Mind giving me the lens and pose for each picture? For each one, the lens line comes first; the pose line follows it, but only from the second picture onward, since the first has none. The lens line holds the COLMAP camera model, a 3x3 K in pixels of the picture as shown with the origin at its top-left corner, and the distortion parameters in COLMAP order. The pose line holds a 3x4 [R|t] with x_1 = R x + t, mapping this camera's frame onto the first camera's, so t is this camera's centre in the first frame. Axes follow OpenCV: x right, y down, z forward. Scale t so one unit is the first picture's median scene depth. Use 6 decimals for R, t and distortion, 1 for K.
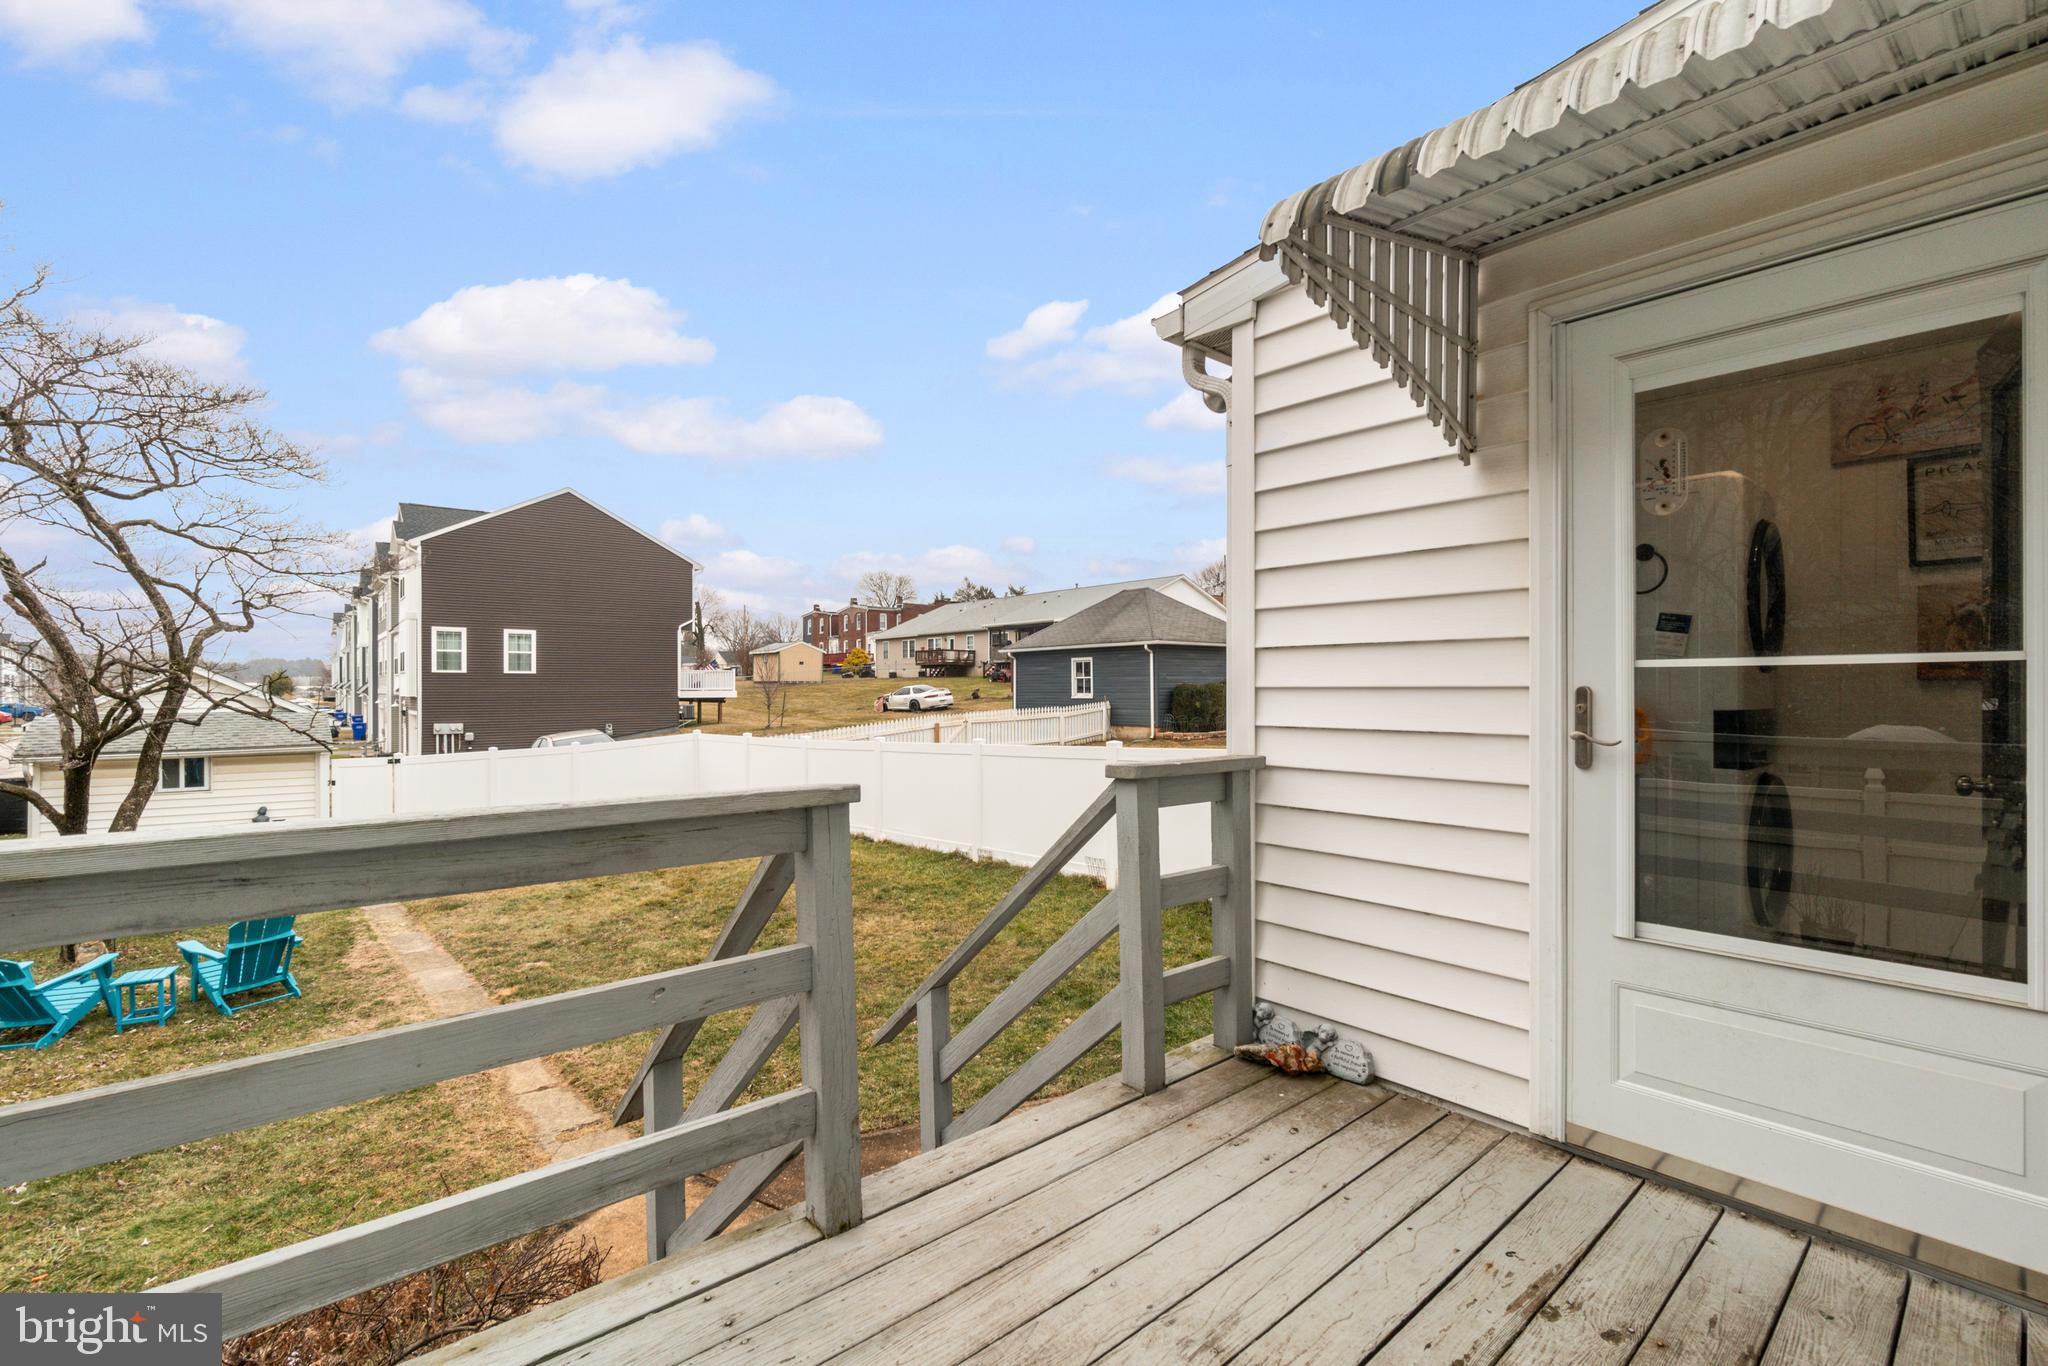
lens RADIAL K [[892.1, 0, 1014.0], [0, 892.1, 685.1], [0, 0, 1]] dist [-0.000134, -0.000859]
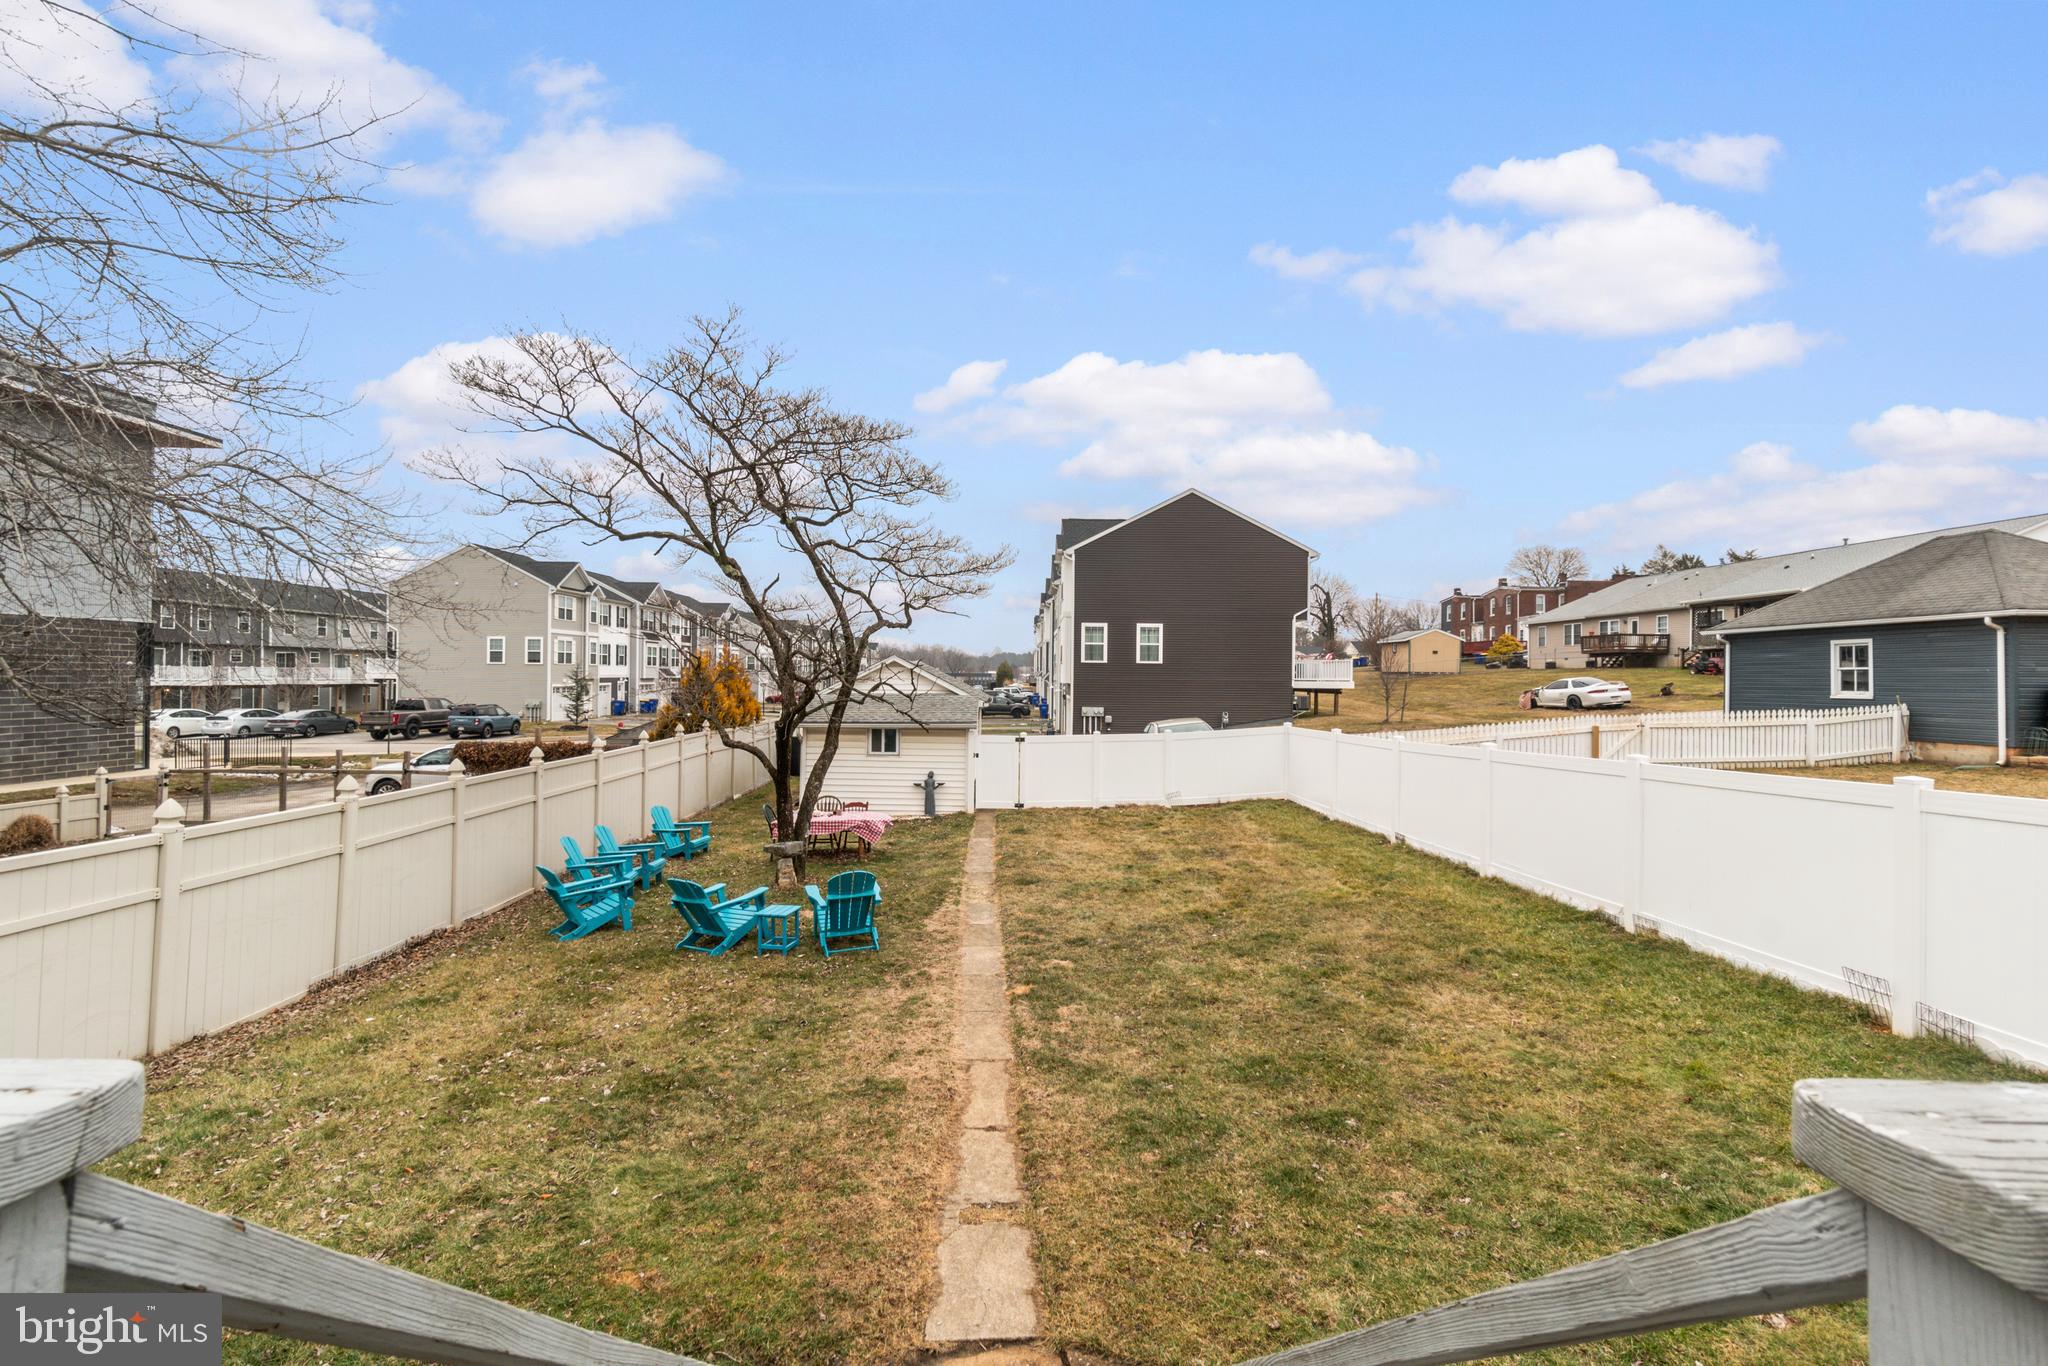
lens RADIAL K [[884.9, 0, 1018.0], [0, 884.9, 672.3], [0, 0, 1]] dist [-0.002437, 0.000047]
pose [[0.775095, 0.005410, -0.631821, 0.007514], [-0.007806, 0.999969, -0.001014, 0.000306], [0.631796, 0.005718, 0.775114, 0.059840]]
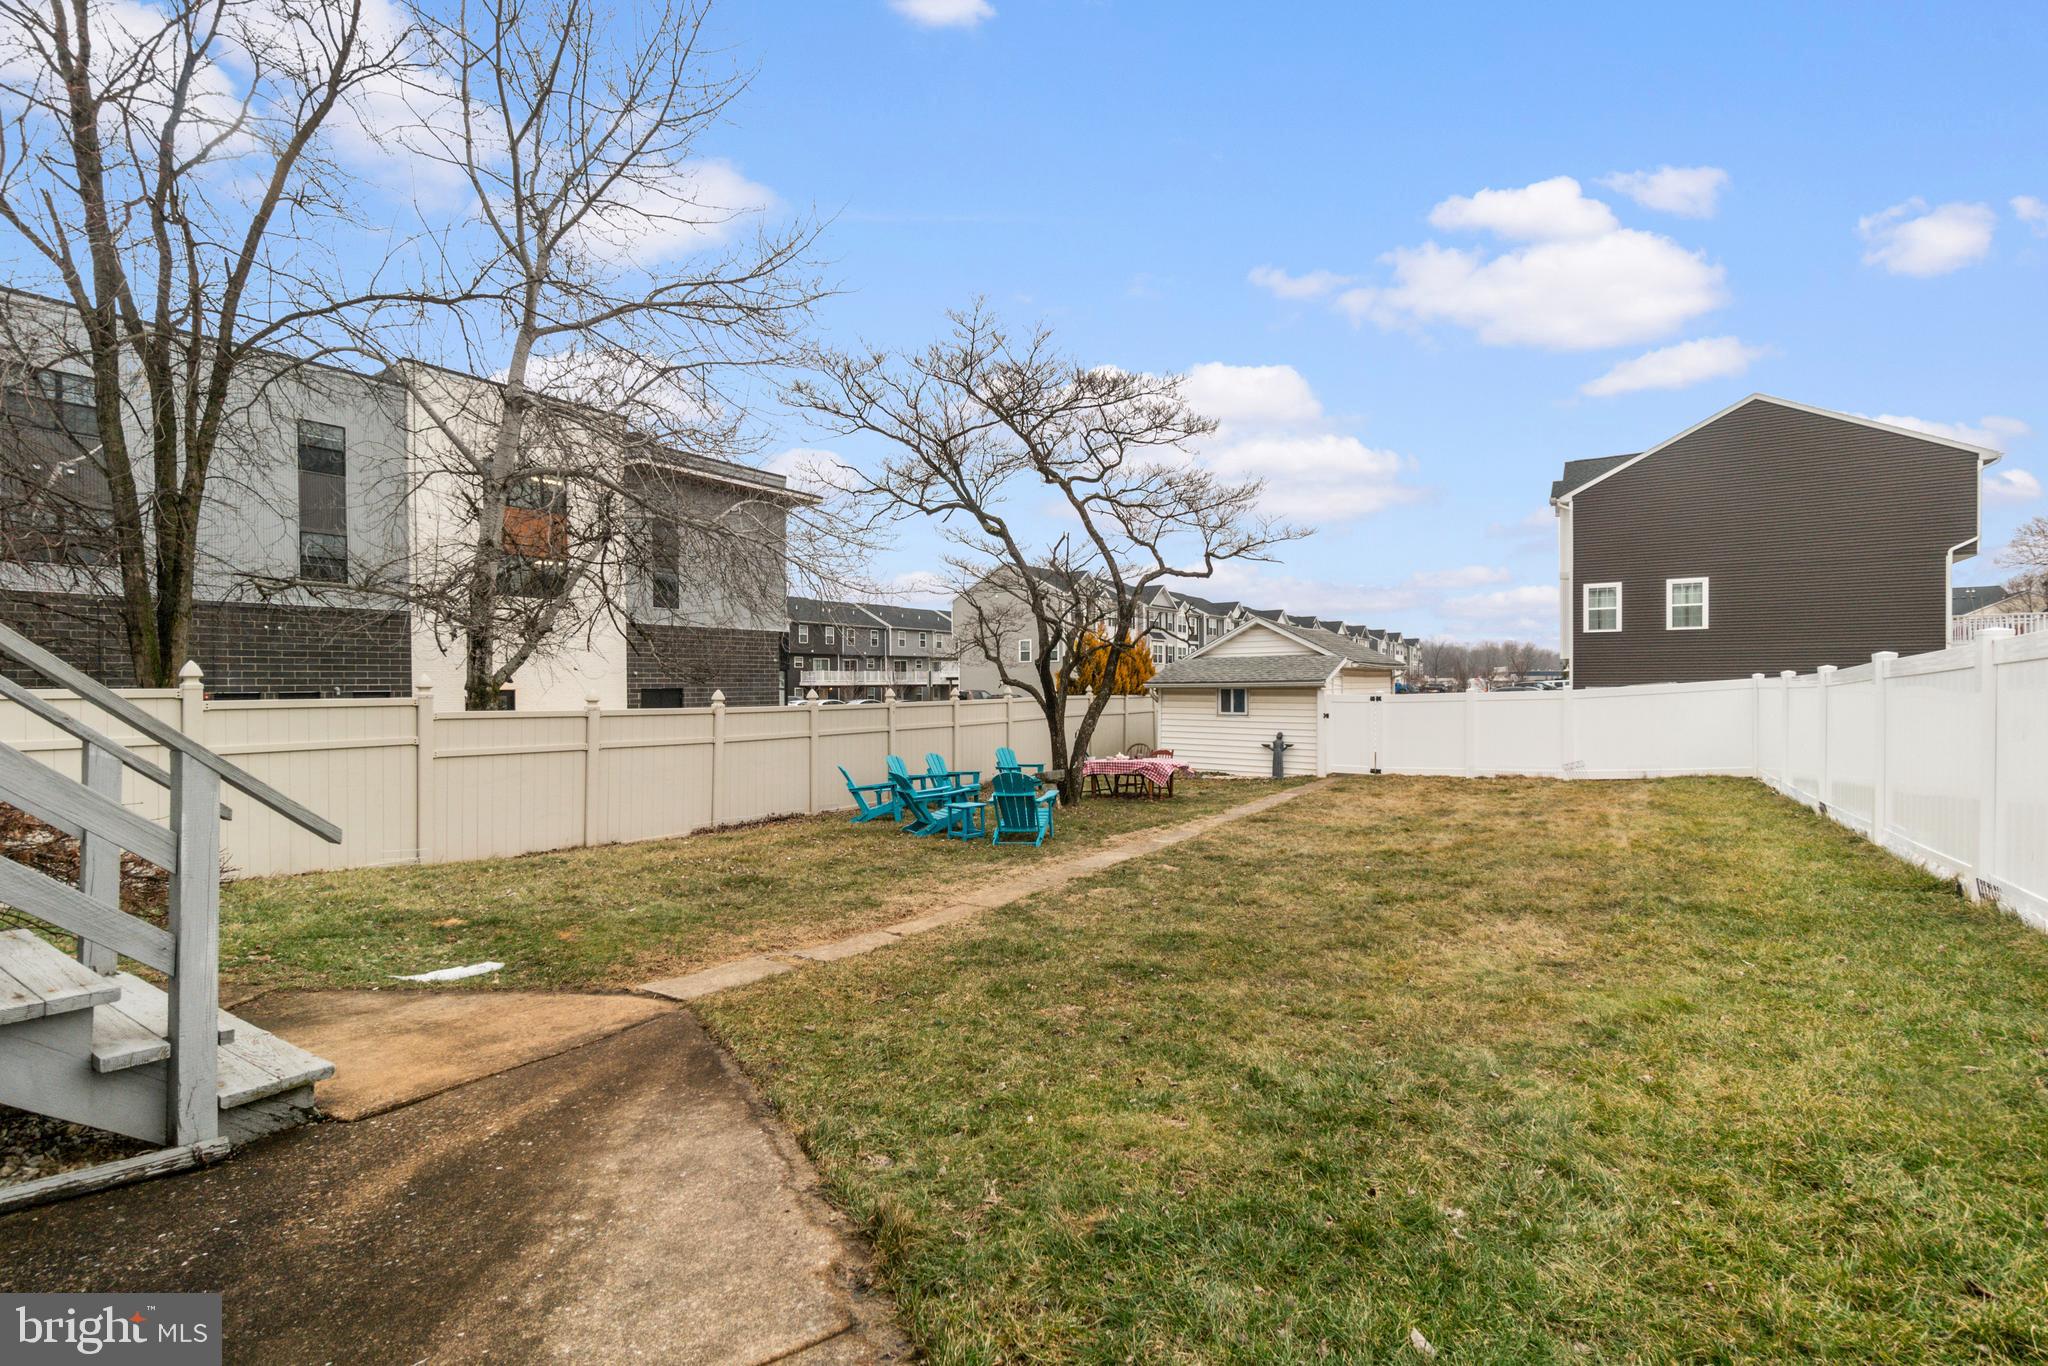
lens RADIAL K [[892.1, 0, 1014.0], [0, 892.1, 685.1], [0, 0, 1]] dist [-0.000134, -0.000859]
pose [[0.280551, 0.003015, -0.959834, 0.088008], [0.011295, 0.999915, 0.006442, 0.028539], [0.959773, -0.012649, 0.280494, 0.150240]]
